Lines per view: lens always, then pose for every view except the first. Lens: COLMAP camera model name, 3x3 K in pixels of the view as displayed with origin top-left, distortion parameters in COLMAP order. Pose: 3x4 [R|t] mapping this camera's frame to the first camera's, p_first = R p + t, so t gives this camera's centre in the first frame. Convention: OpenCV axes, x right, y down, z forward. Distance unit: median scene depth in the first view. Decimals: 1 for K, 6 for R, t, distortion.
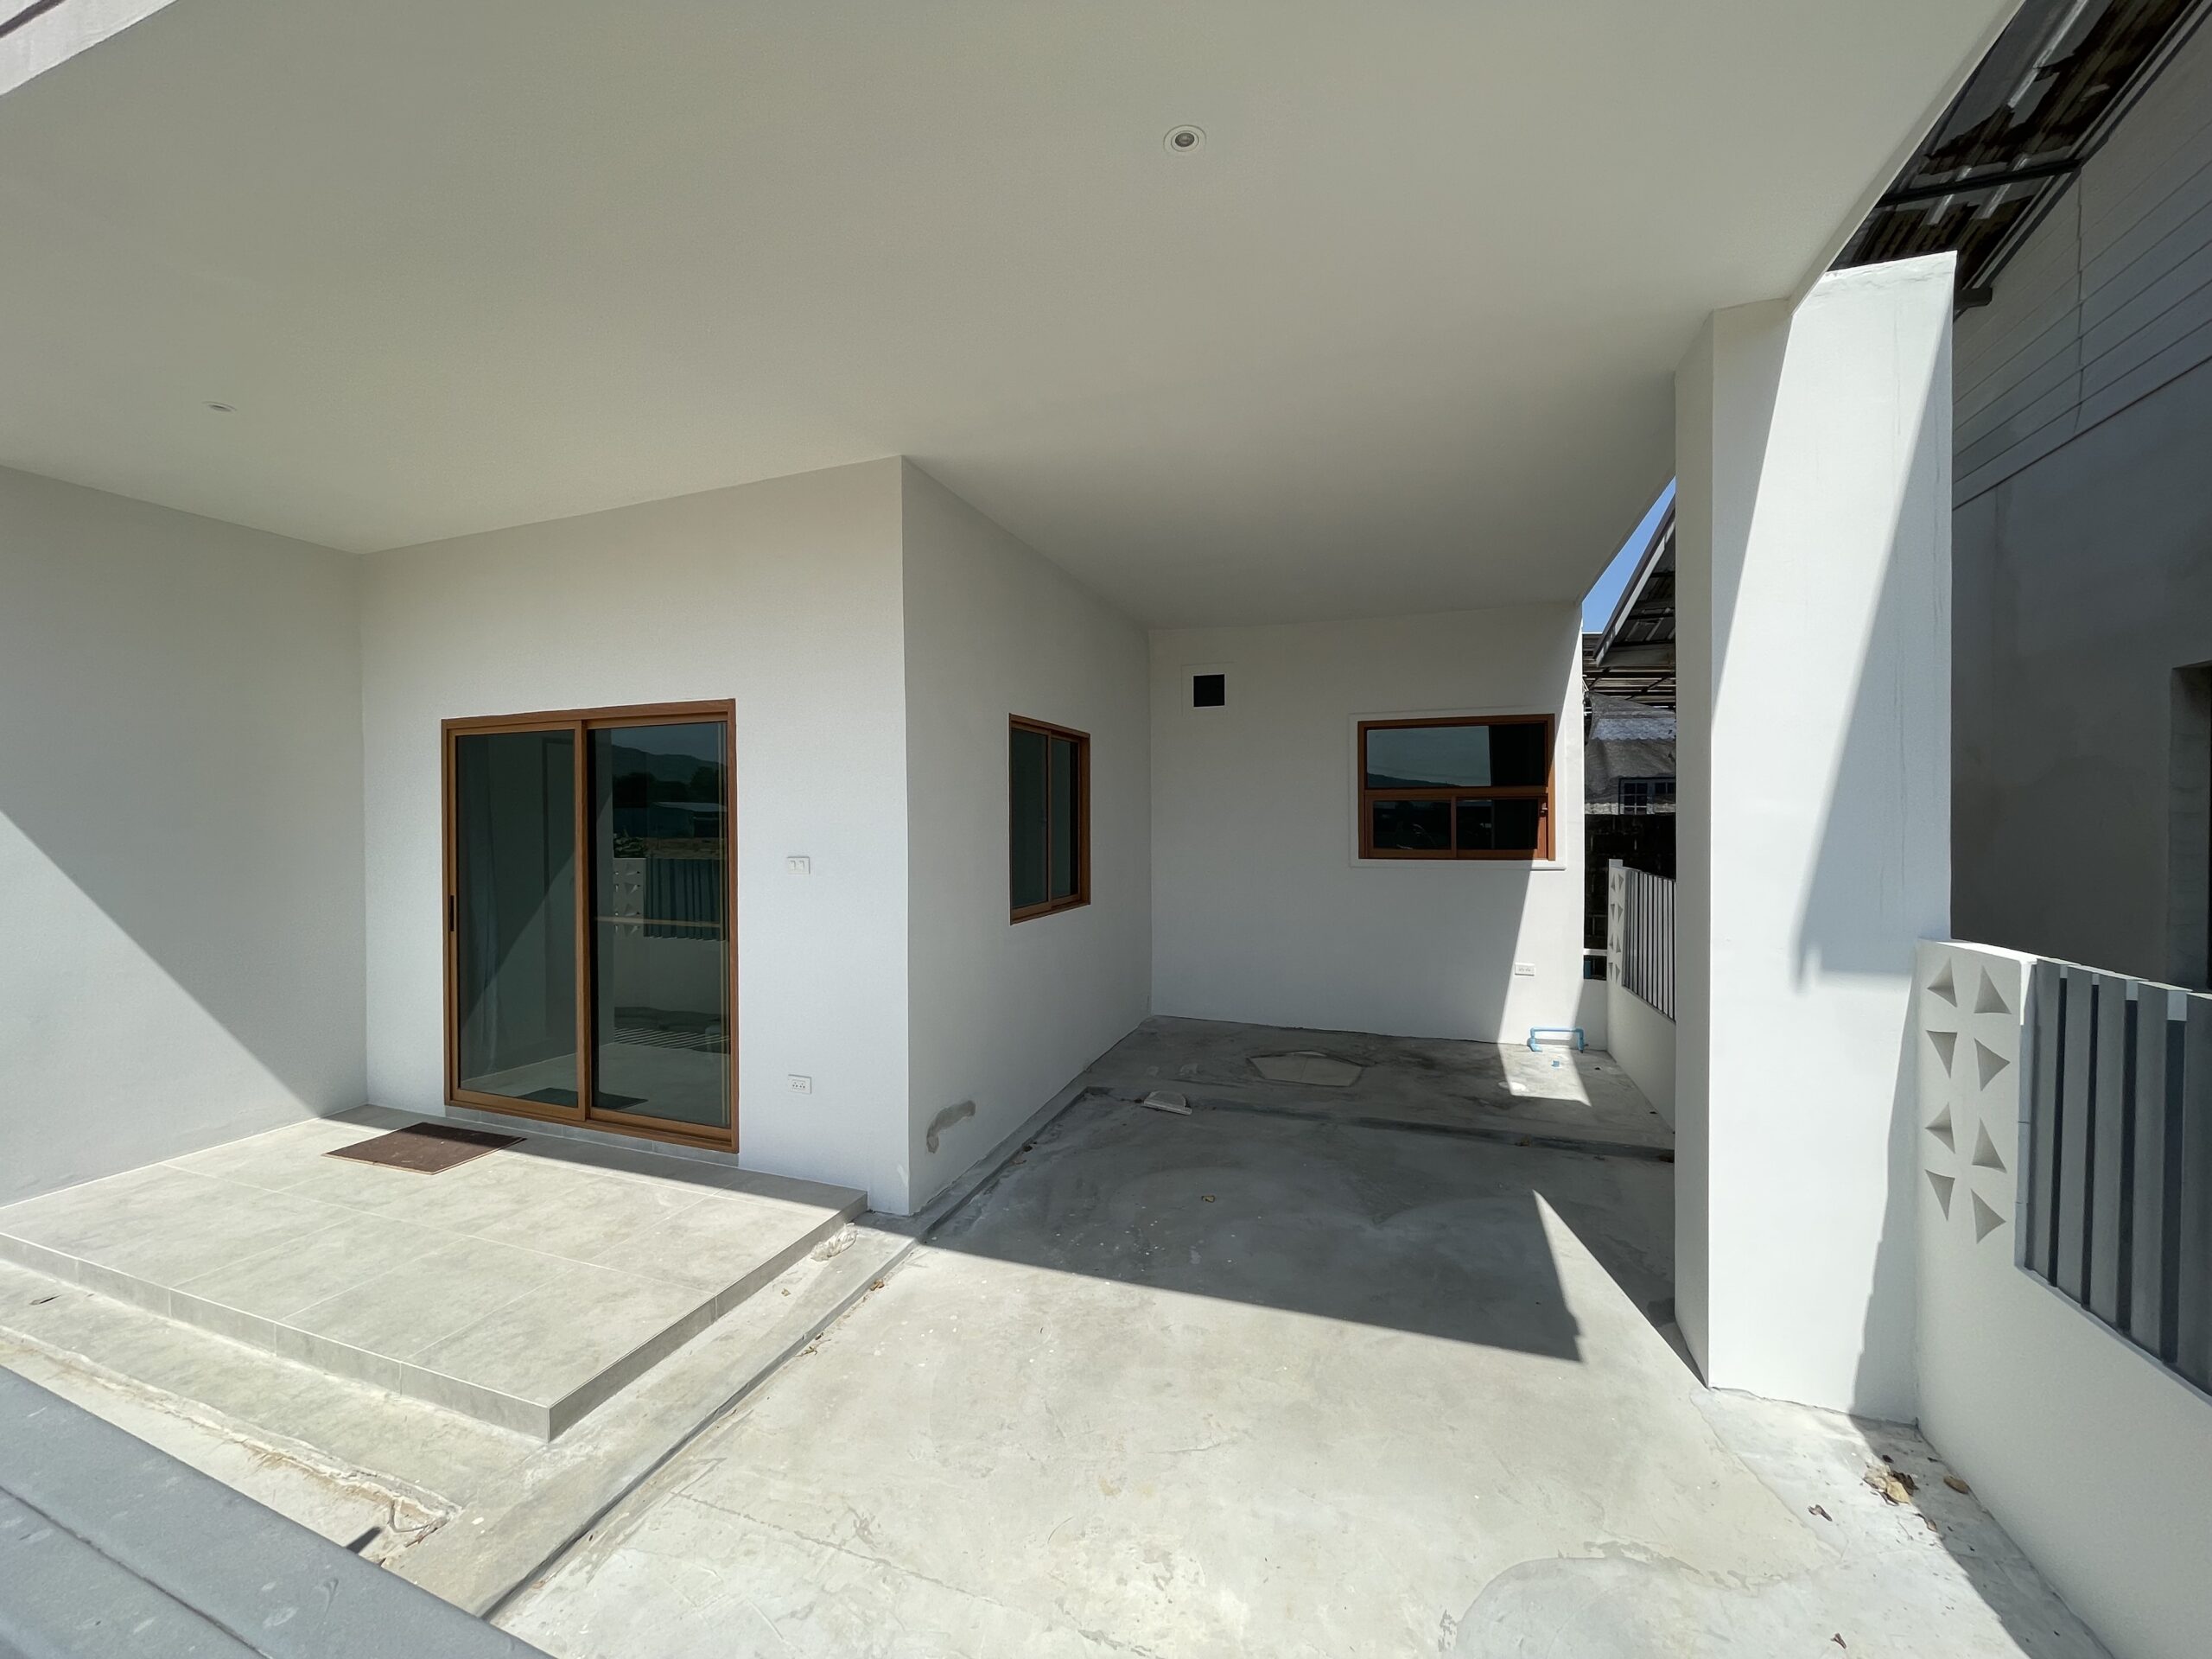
lens RADIAL K [[889.5, 0, 1106.0], [0, 889.5, 829.5], [0, 0, 1]] dist [0.000147, -0.000017]
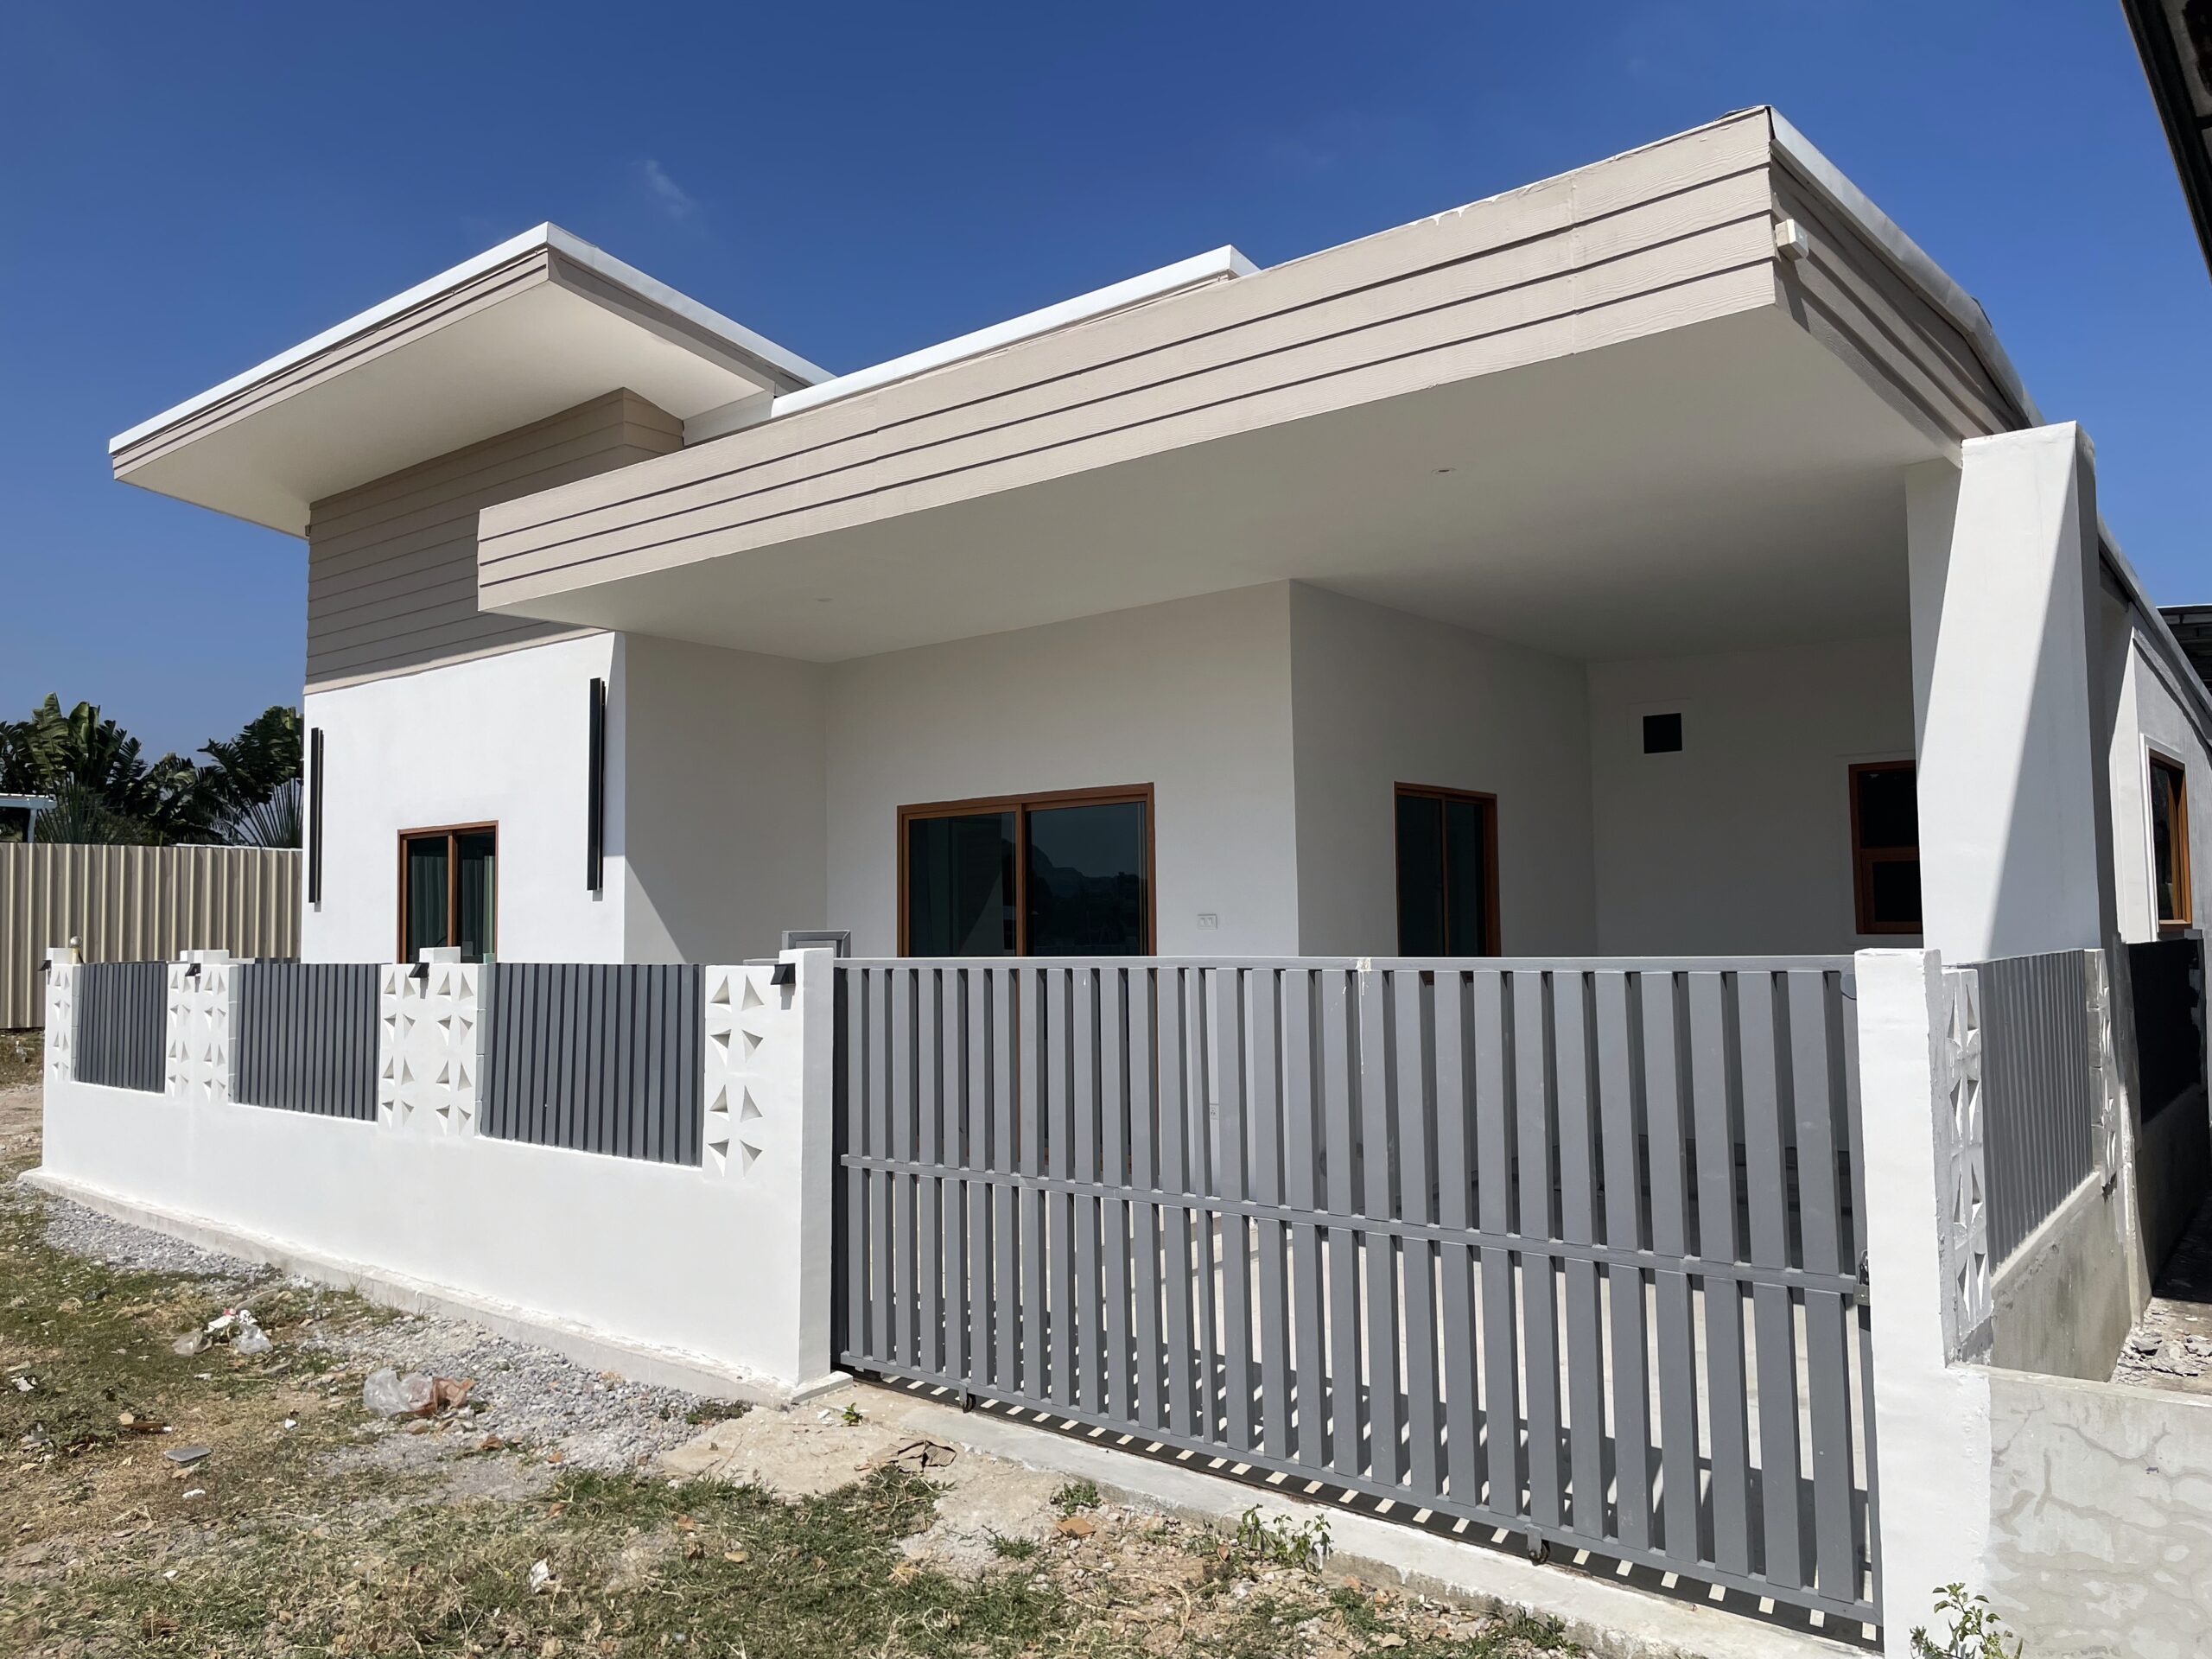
lens RADIAL K [[1641.0, 0, 1106.0], [0, 1641.0, 829.5], [0, 0, 1]] dist [0.002068, 0.000097]
pose [[0.940628, -0.029175, -0.338182, 0.216635], [0.003748, 0.997131, -0.075598, 0.067648], [0.339418, 0.069842, 0.938039, -0.891883]]
